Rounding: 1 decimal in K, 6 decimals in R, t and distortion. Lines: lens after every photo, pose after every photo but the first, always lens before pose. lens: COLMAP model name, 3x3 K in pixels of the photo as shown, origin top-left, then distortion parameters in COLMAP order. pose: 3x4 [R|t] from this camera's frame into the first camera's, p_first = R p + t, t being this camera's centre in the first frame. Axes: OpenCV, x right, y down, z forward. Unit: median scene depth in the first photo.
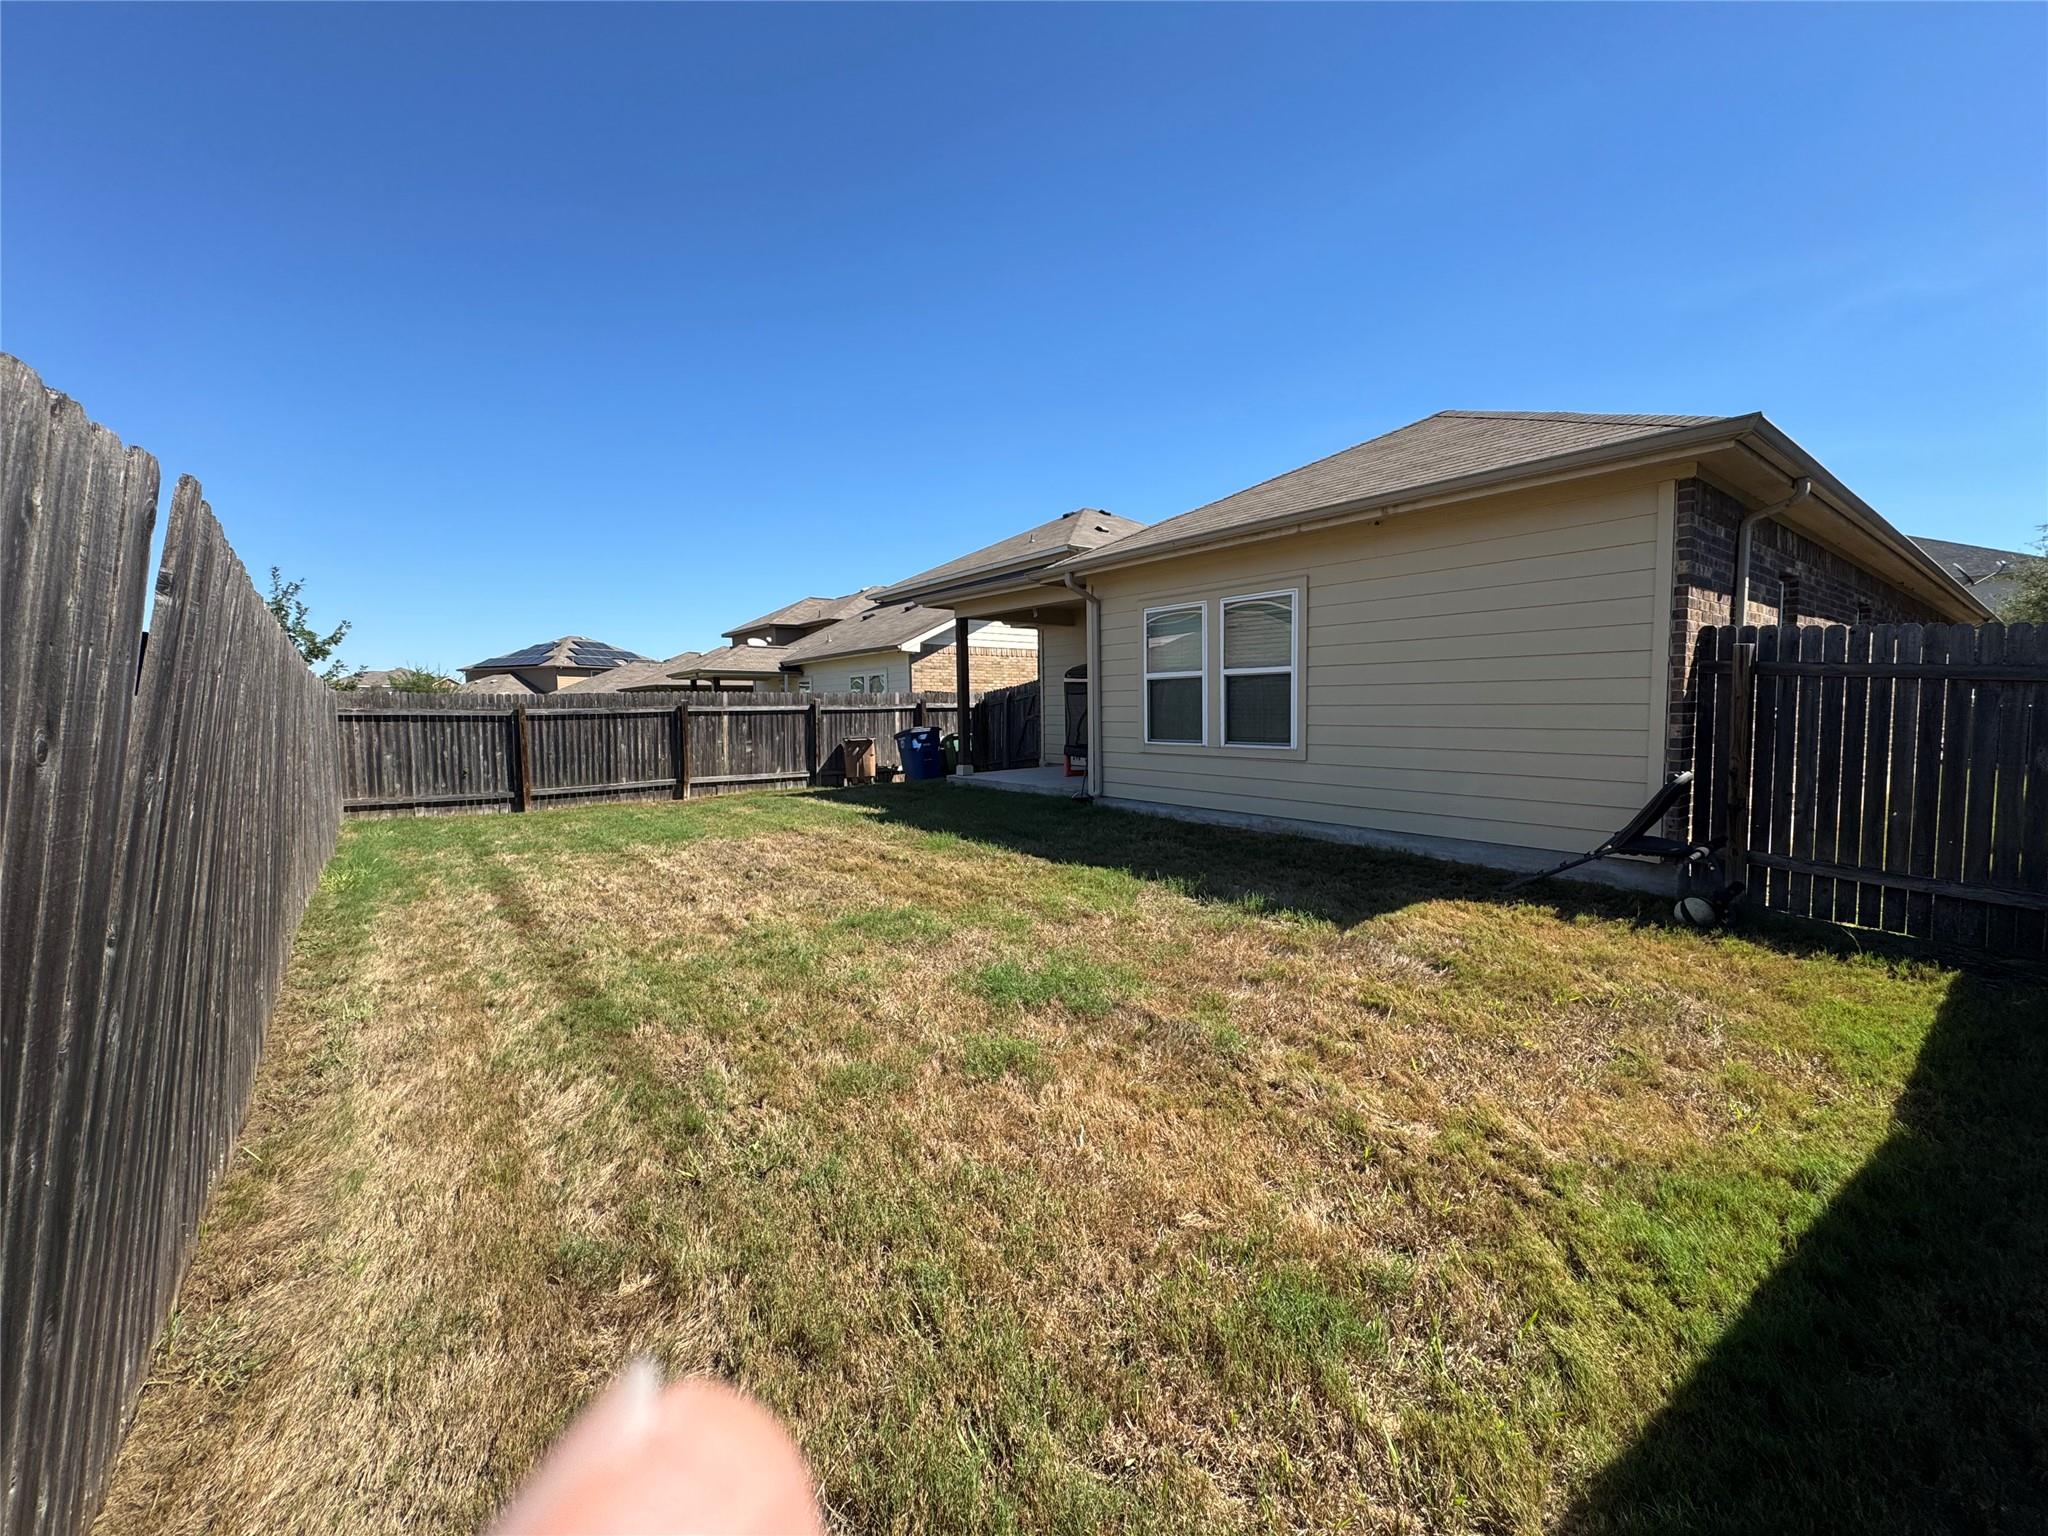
lens RADIAL K [[817.9, 0, 1022.0], [0, 817.9, 766.9], [0, 0, 1]] dist [-0.003478, -0.000010]
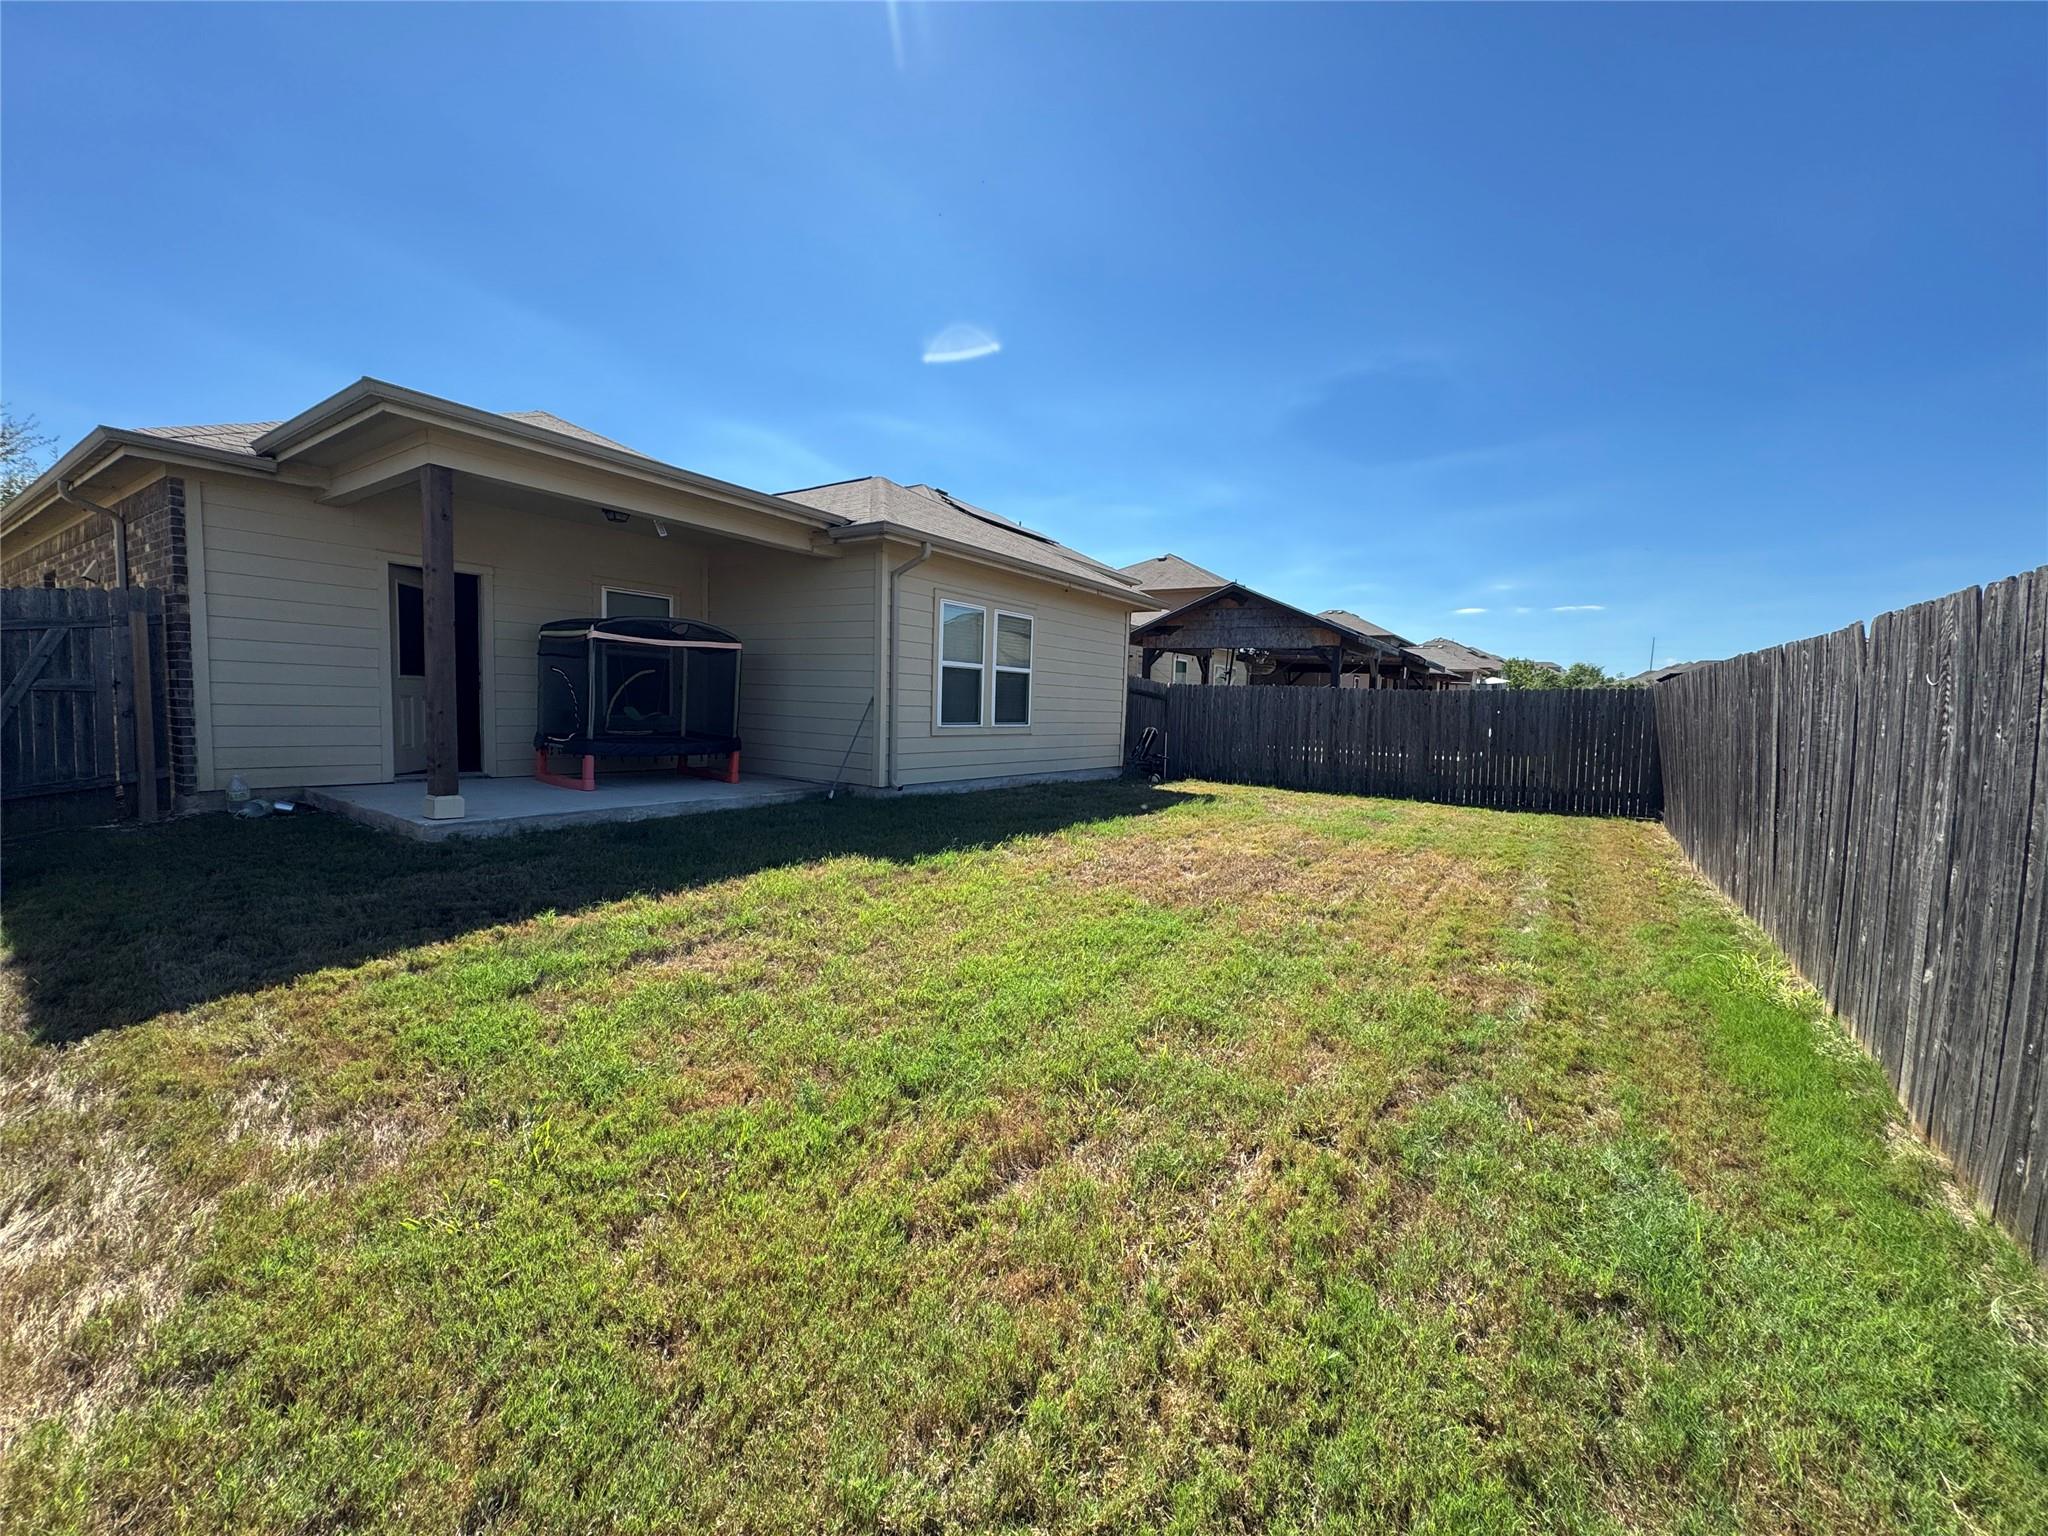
lens RADIAL K [[817.9, 0, 1022.0], [0, 817.9, 766.9], [0, 0, 1]] dist [-0.003478, -0.000010]
pose [[-0.352024, -0.080912, 0.932487, -0.953720], [0.035633, 0.994376, 0.099733, -0.086527], [-0.935312, 0.068336, -0.347161, 1.390847]]
